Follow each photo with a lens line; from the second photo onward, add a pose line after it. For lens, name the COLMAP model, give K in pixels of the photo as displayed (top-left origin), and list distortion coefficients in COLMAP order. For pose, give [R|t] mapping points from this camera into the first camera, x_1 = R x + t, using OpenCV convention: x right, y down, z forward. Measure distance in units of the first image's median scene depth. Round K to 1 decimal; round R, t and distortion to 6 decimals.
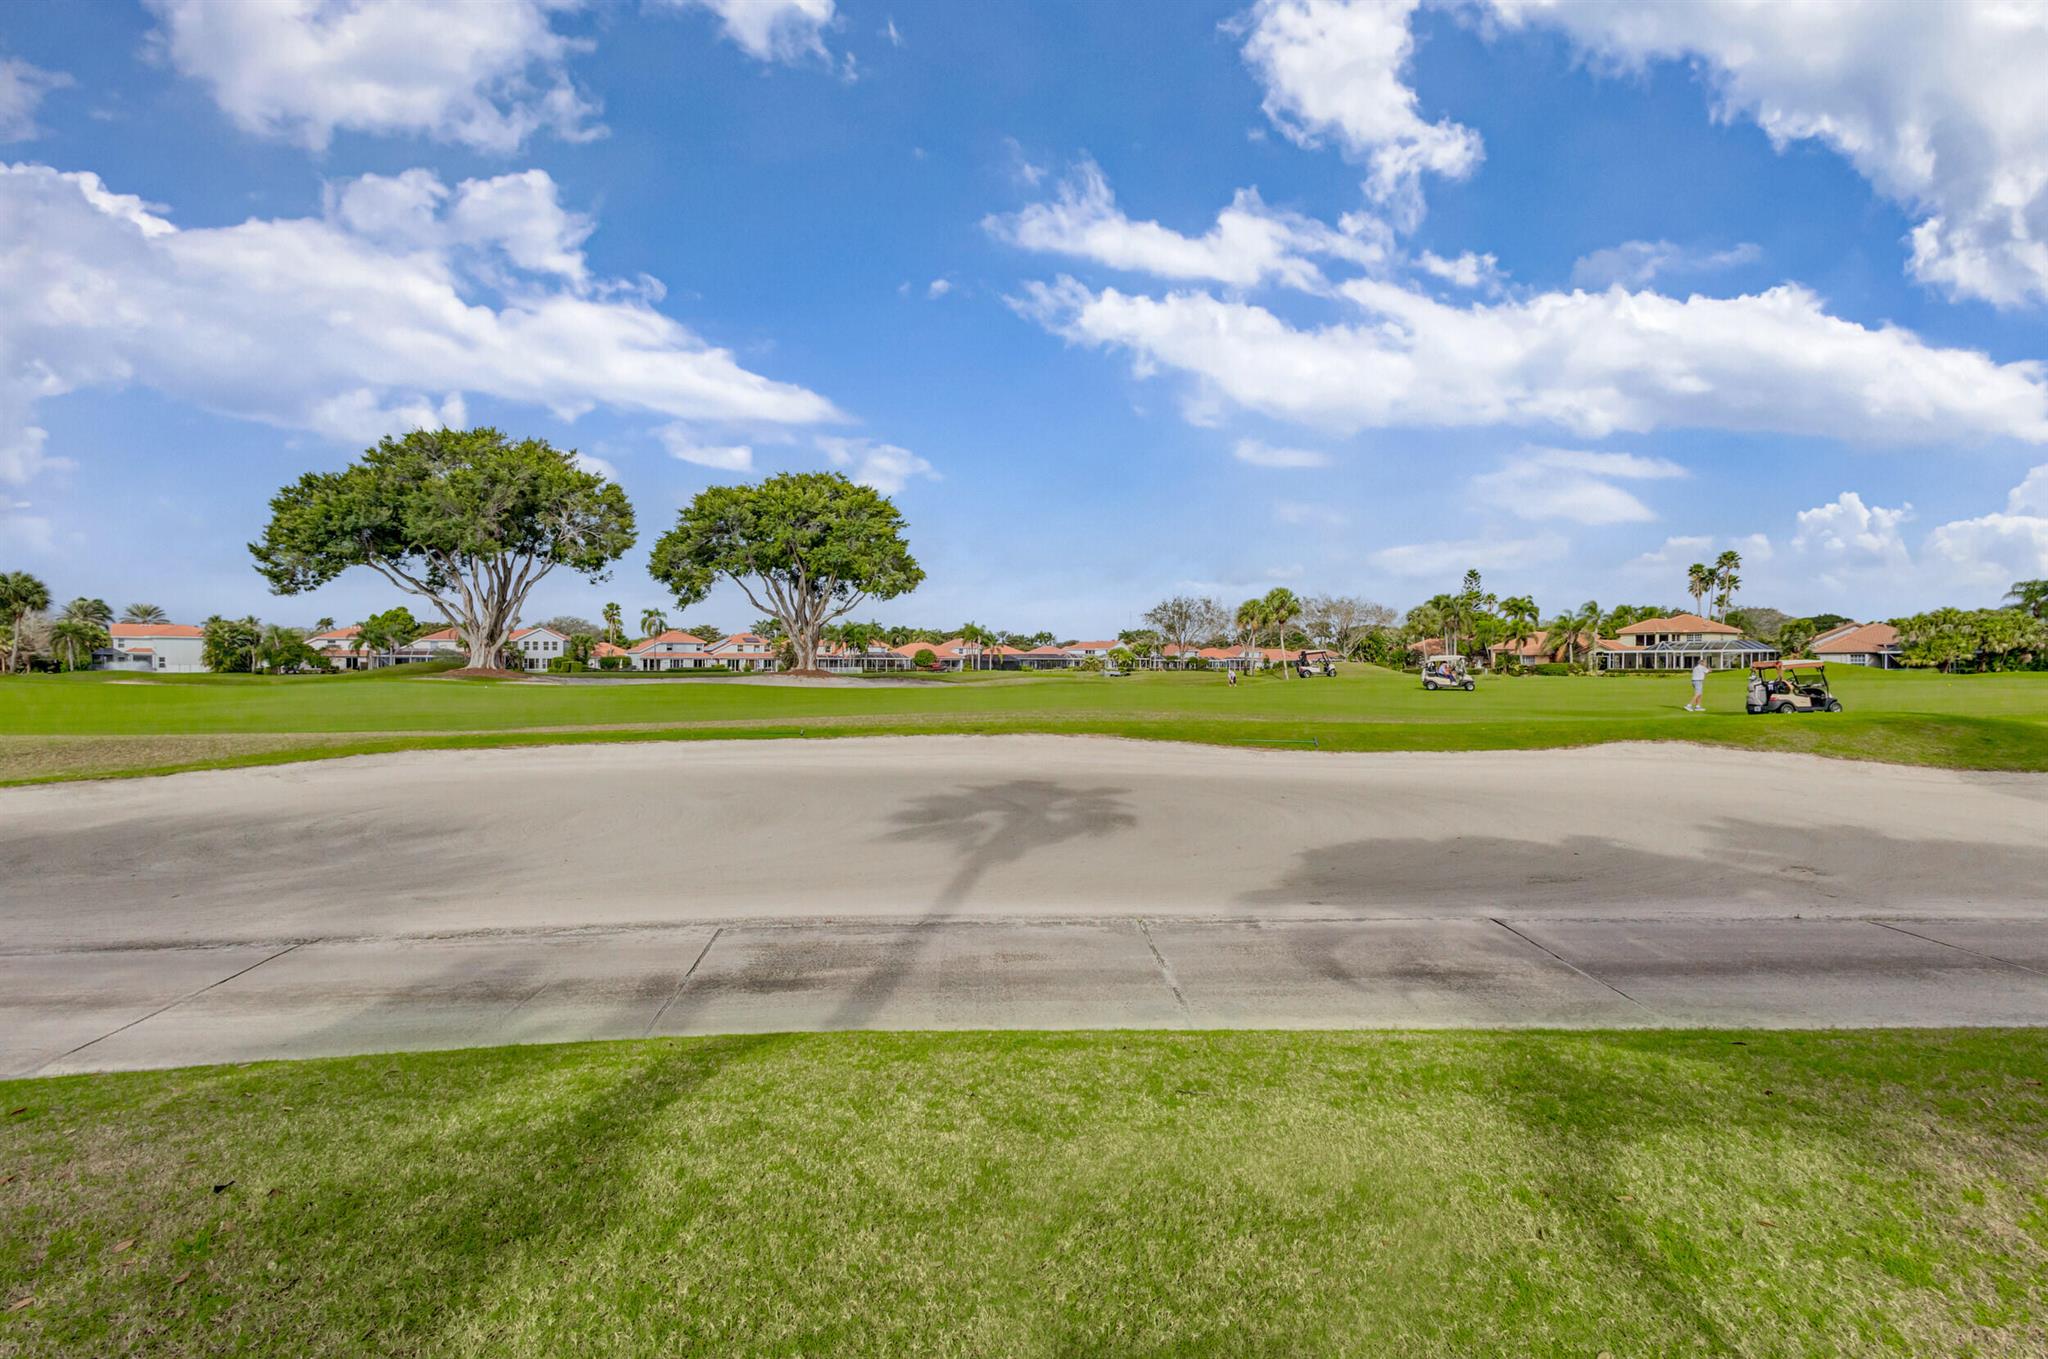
lens RADIAL K [[943.6, 0, 1033.1], [0, 943.6, 674.7], [0, 0, 1]] dist [-0.000198, -0.001134]
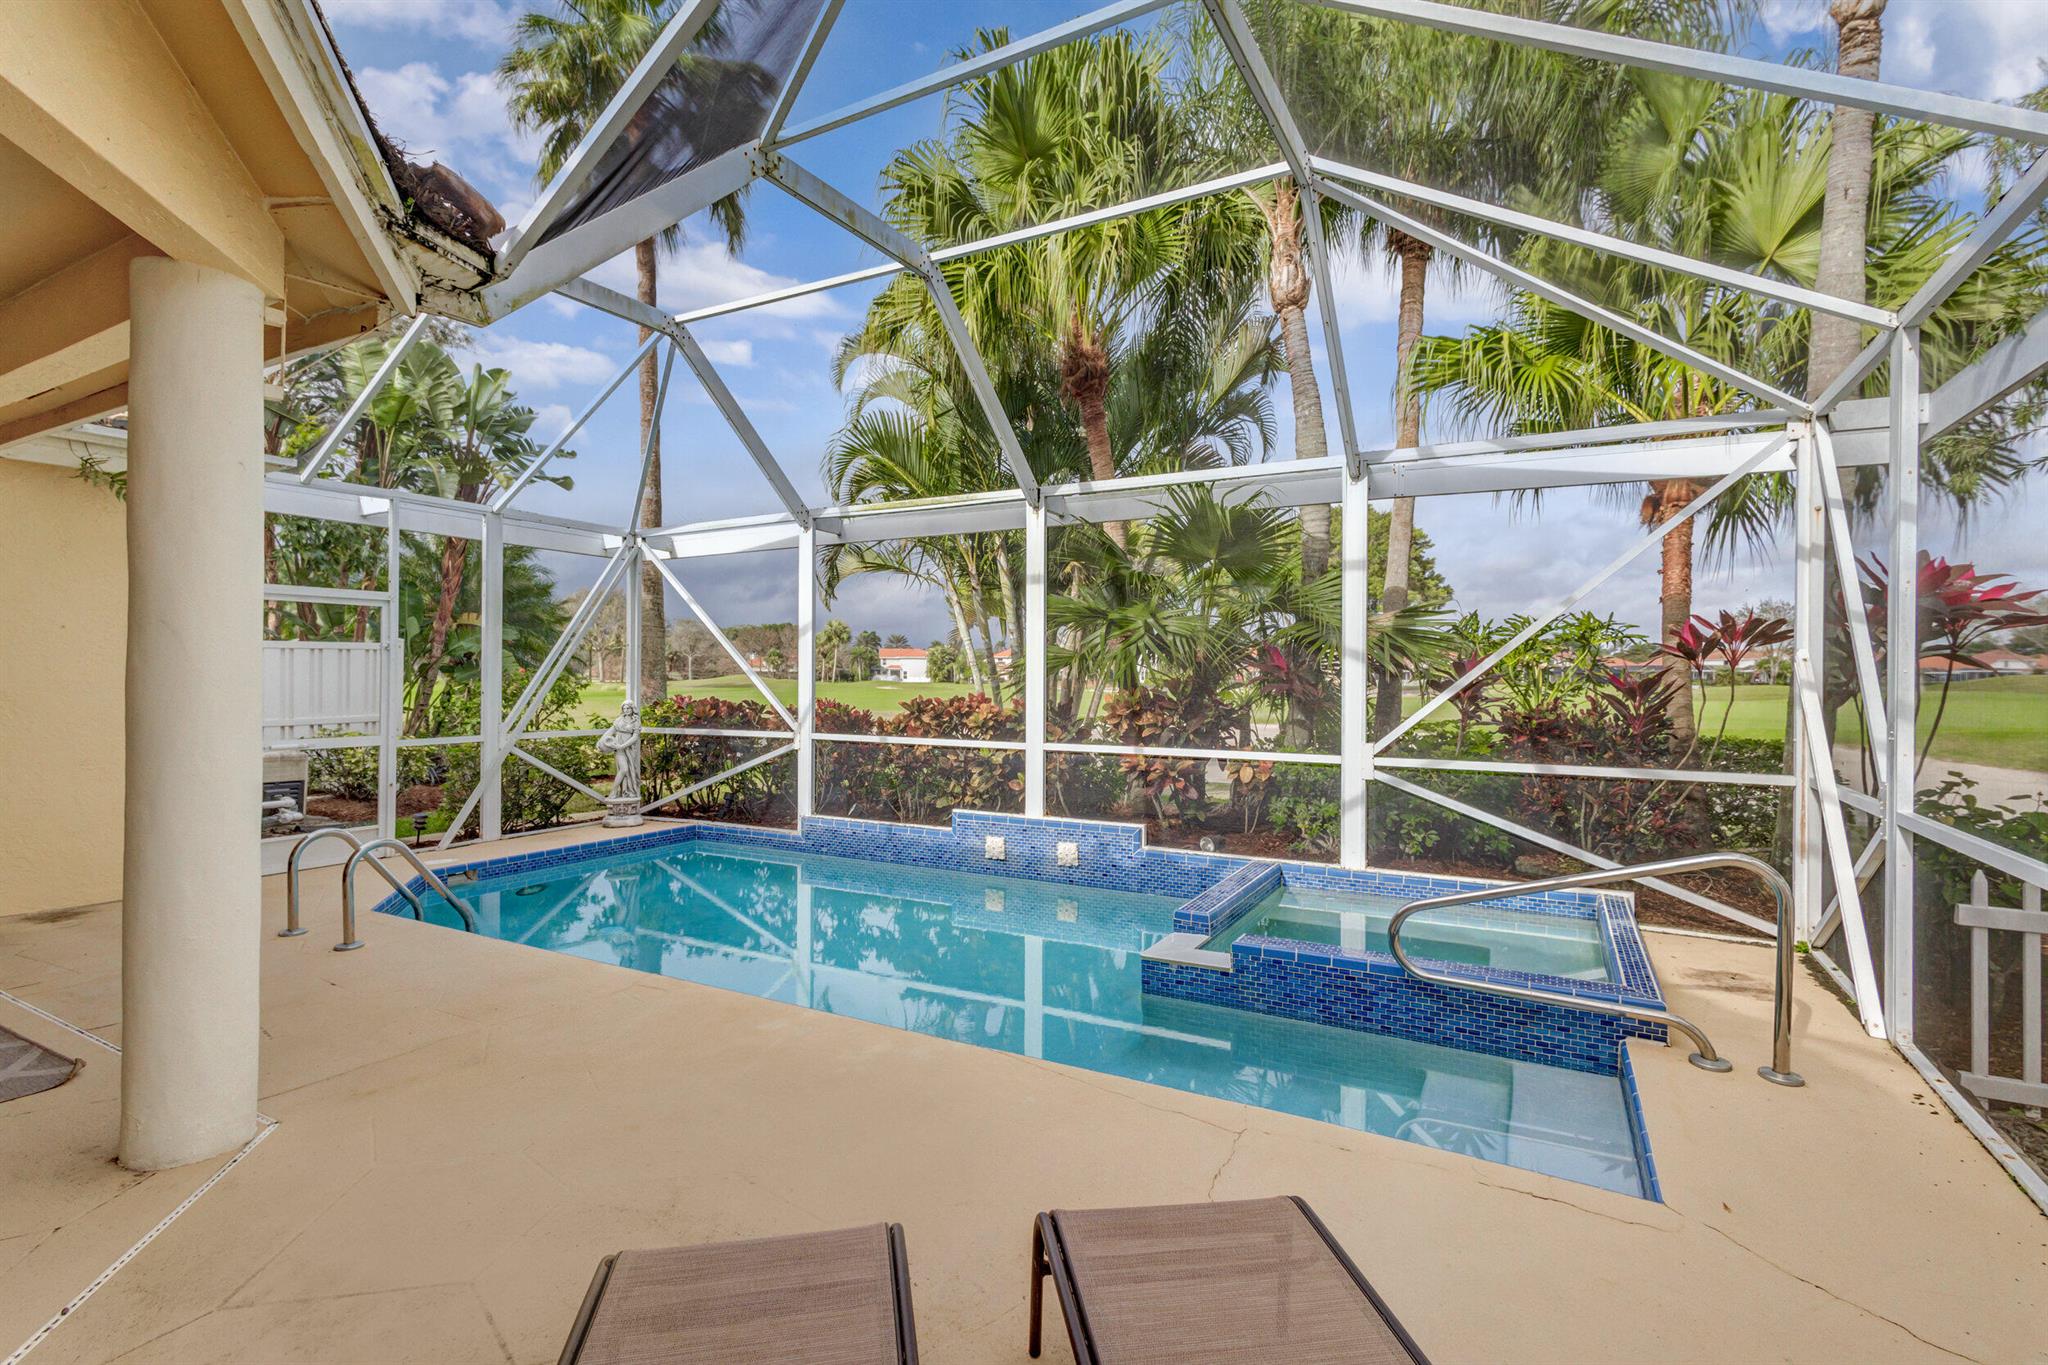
lens RADIAL K [[954.6, 0, 1024.1], [0, 954.6, 677.1], [0, 0, 1]] dist [0.003300, 0.000571]
pose [[0.812002, 0.002320, -0.583650, 0.142603], [-0.008792, 0.999927, -0.008256, 0.000238], [0.583589, 0.011835, 0.811963, -0.149253]]
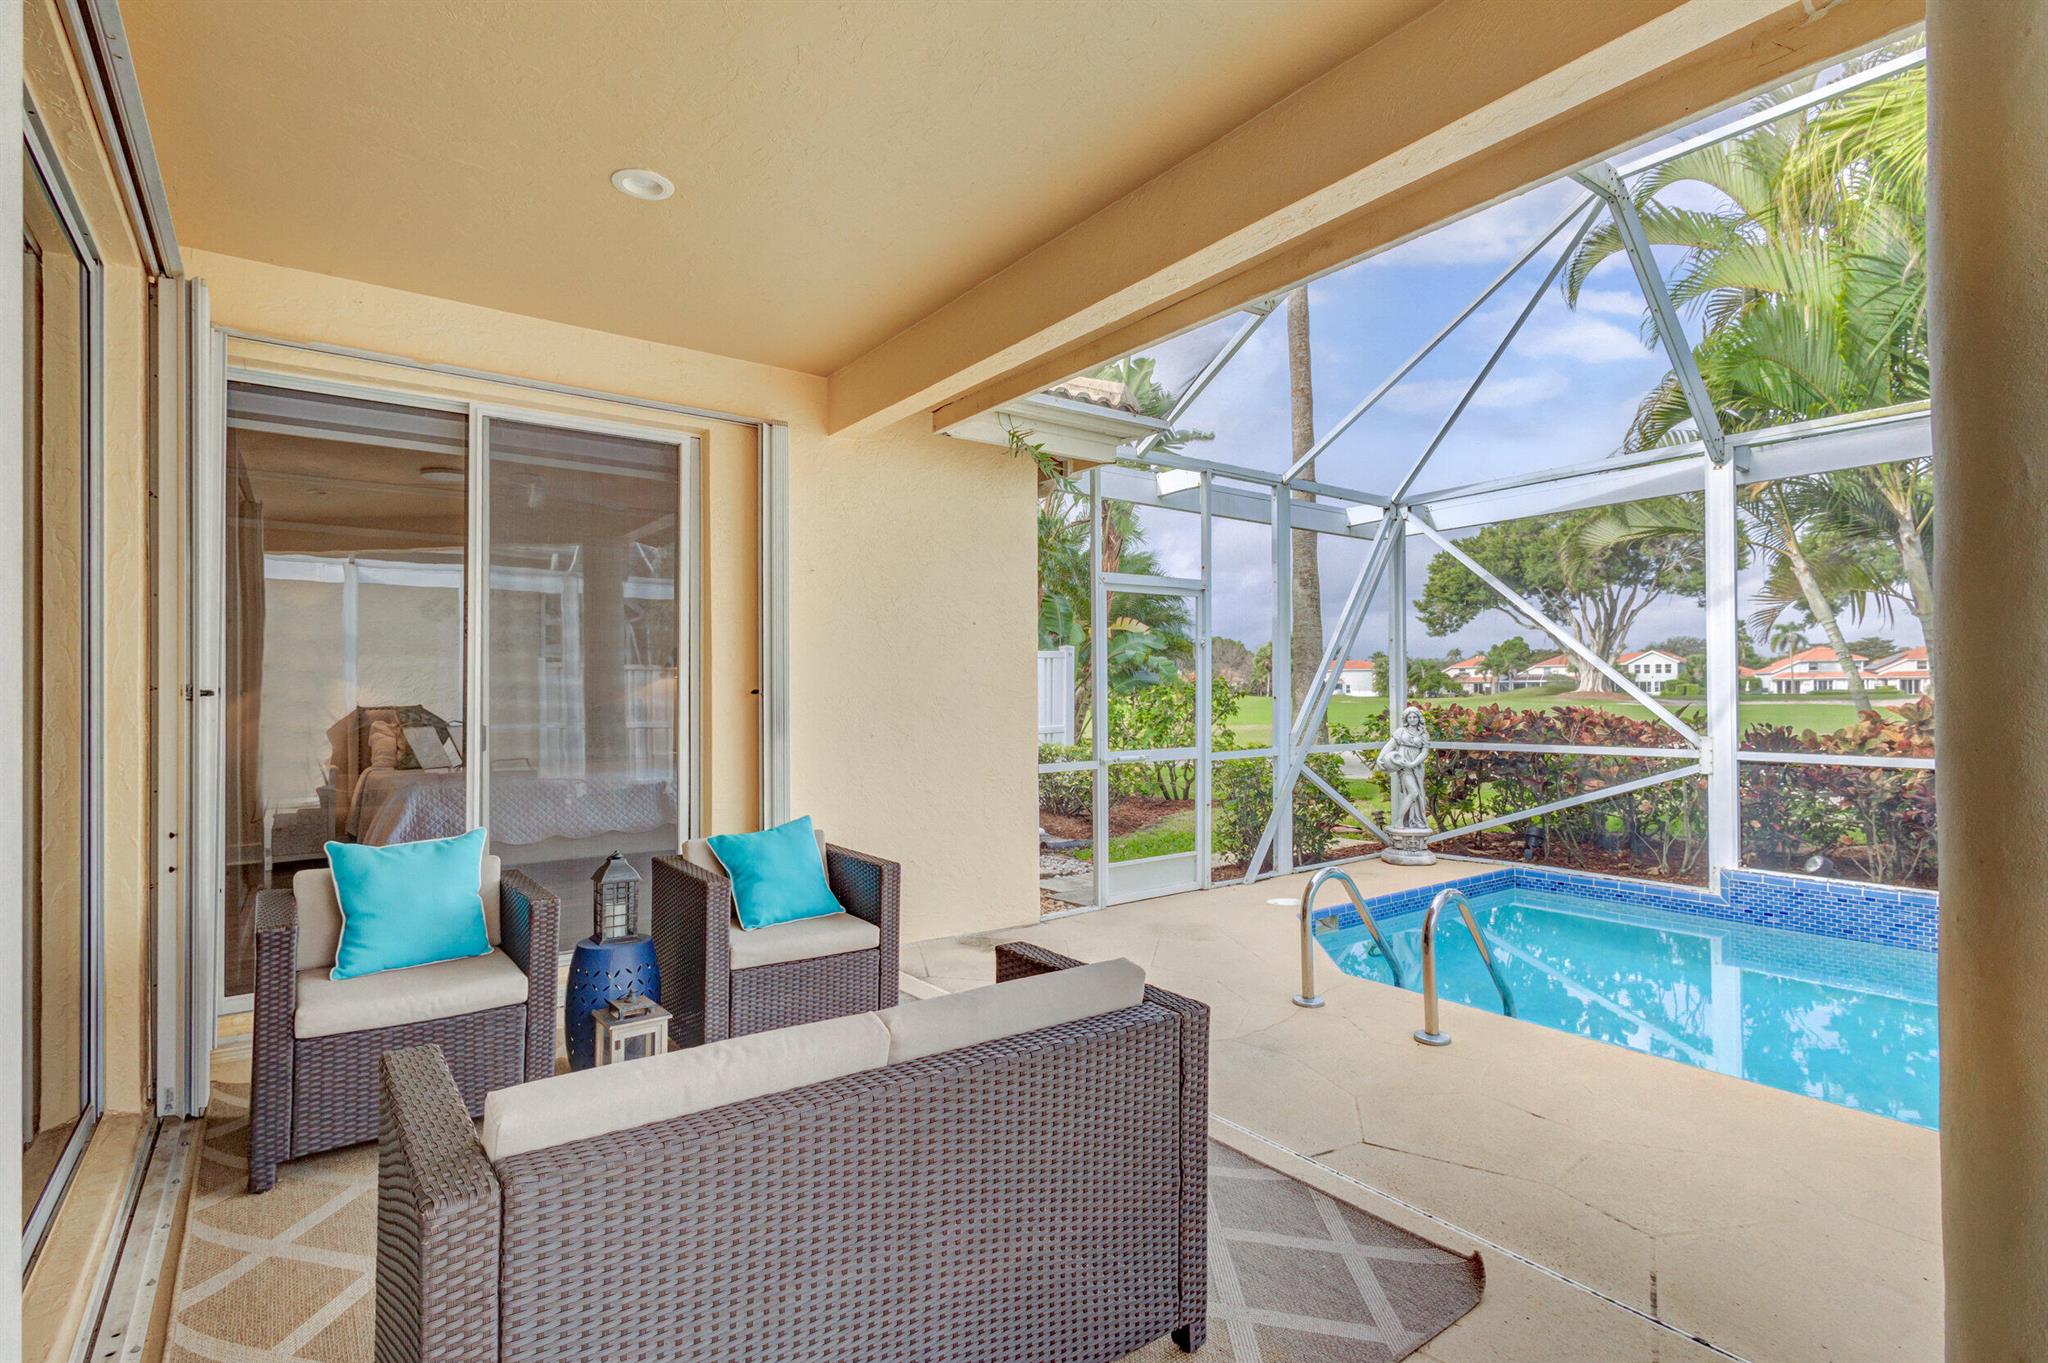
lens RADIAL K [[990.4, 0, 1024.0], [0, 990.4, 681.5], [0, 0, 1]] dist [0.018150, -0.000393]
pose [[0.499231, -0.014909, -0.866341, 0.100053], [-0.000445, 0.999847, -0.017463, 0.001768], [0.866469, 0.009104, 0.499148, -0.164808]]
